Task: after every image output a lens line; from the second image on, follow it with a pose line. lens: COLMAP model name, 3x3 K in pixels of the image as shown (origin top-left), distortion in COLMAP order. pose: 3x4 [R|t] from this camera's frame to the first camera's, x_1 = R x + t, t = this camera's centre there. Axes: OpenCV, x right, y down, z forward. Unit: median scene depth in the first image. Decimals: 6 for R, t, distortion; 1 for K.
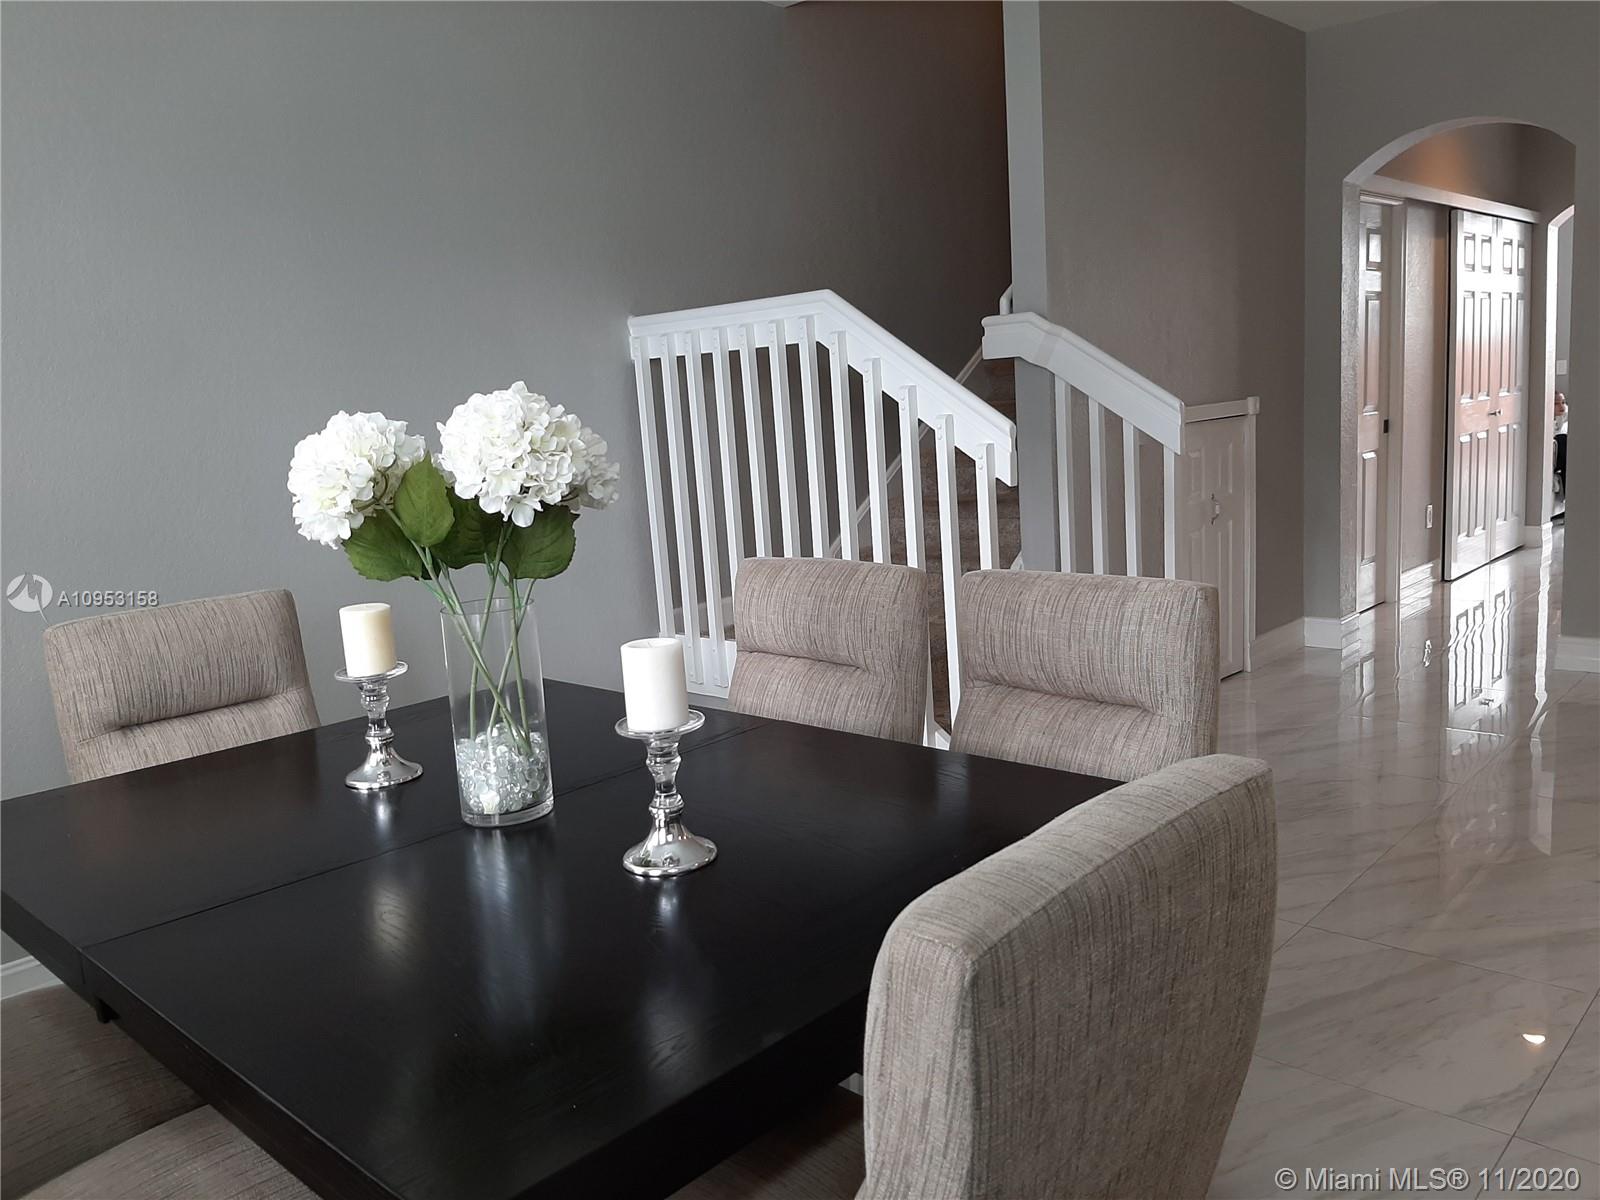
lens RADIAL K [[1243.0, 0, 796.5], [0, 1243.0, 596.8], [0, 0, 1]] dist [0.090765, -0.187738]
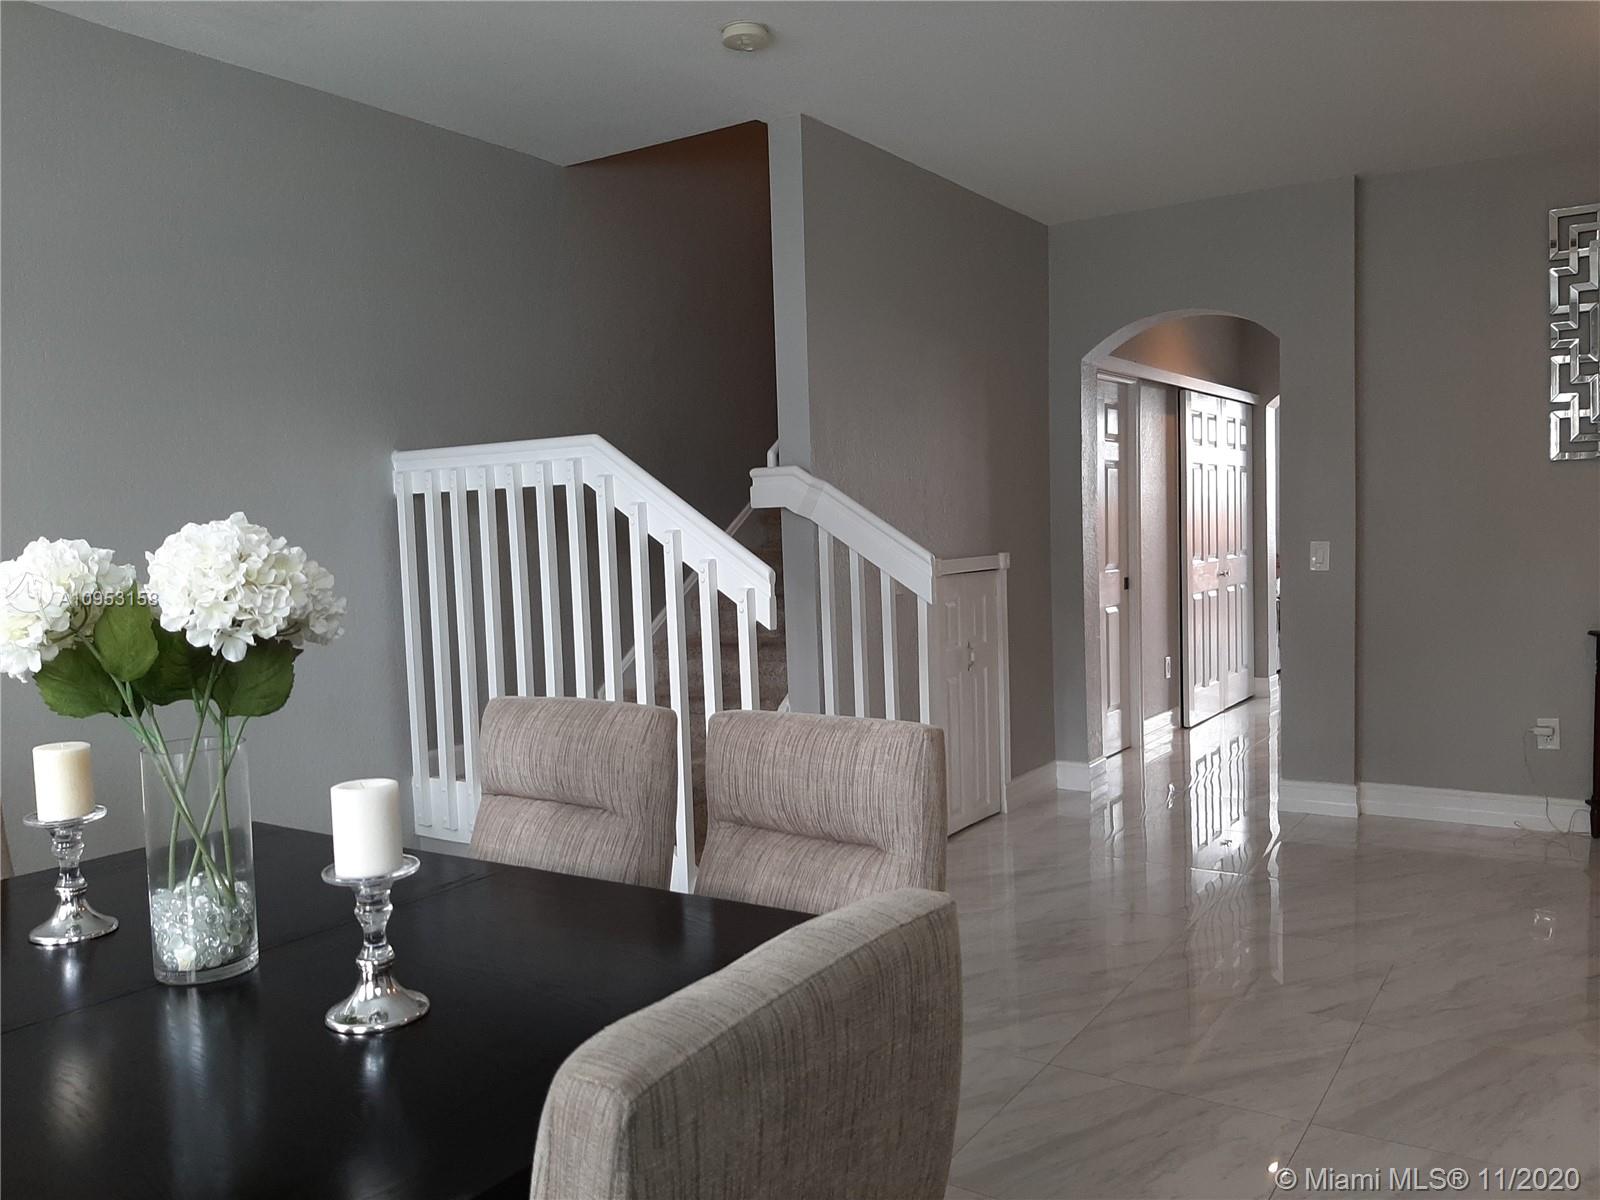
lens RADIAL K [[1243.0, 0, 796.5], [0, 1243.0, 596.8], [0, 0, 1]] dist [0.090765, -0.187738]
pose [[0.985188, 0.024725, 0.169685, 0.032254], [-0.005240, 0.993429, -0.114332, 0.001815], [-0.171397, 0.111750, 0.978844, -0.017071]]
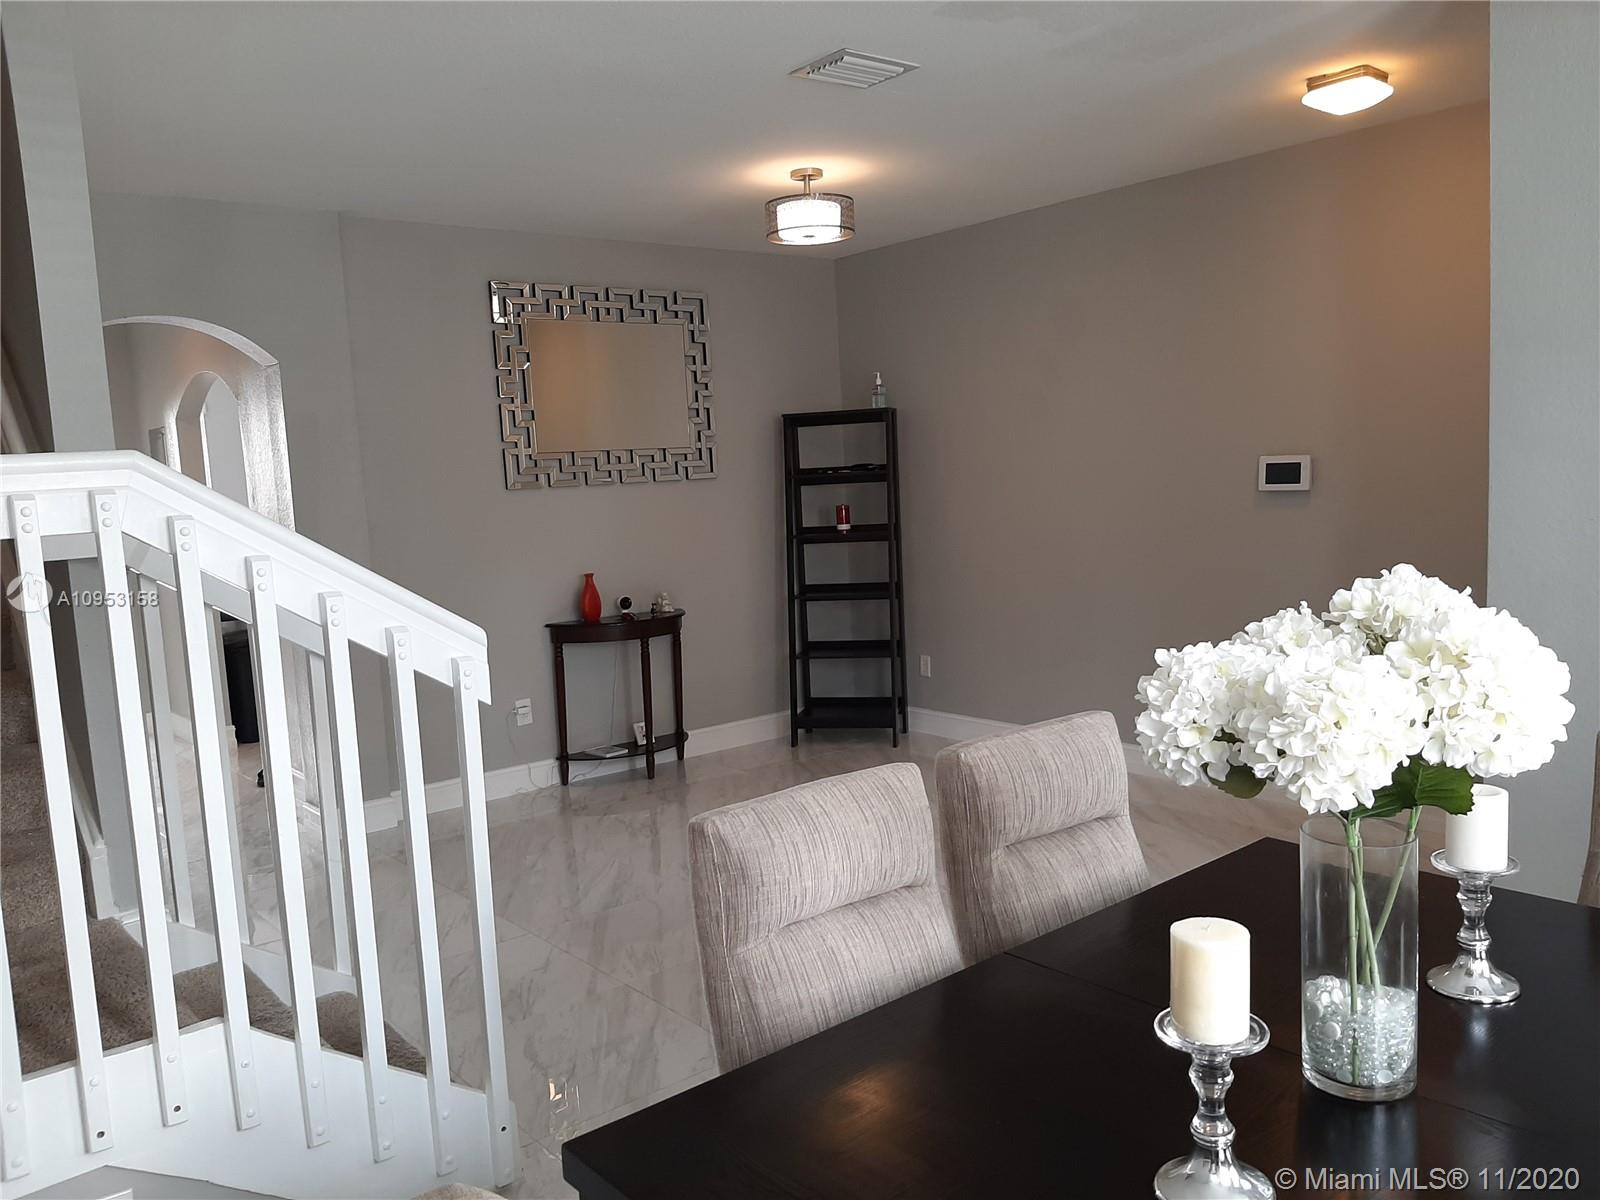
lens RADIAL K [[1243.0, 0, 796.5], [0, 1243.0, 596.8], [0, 0, 1]] dist [0.090765, -0.187738]
pose [[0.112318, -0.038259, 0.992936, -1.219217], [0.197473, 0.980187, 0.015430, -0.254847], [-0.973853, 0.194344, 0.117648, 1.376495]]
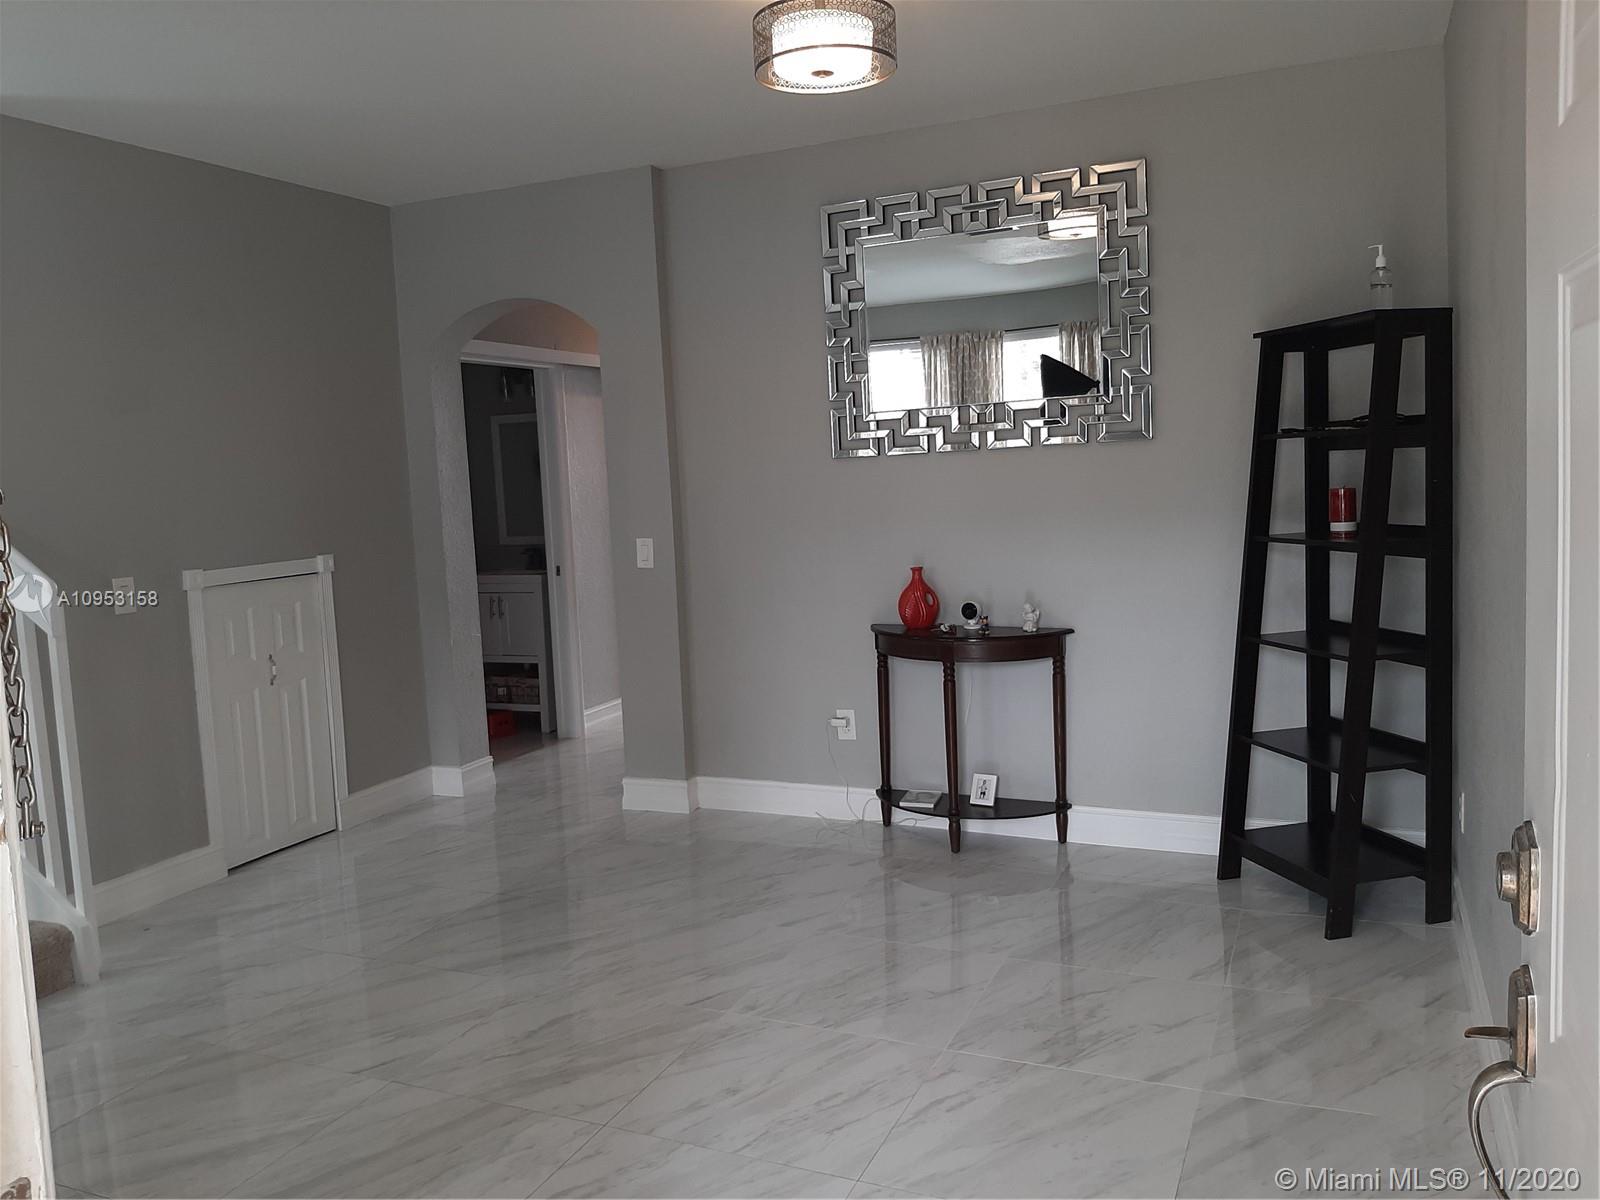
lens RADIAL K [[1258.3, 0, 796.3], [0, 1258.3, 561.1], [0, 0, 1]] dist [0.084144, -0.188793]
pose [[0.941728, -0.004485, 0.336345, 1.183185], [0.038886, 0.994659, -0.095614, -0.133365], [-0.334120, 0.103121, 0.936872, -0.237119]]
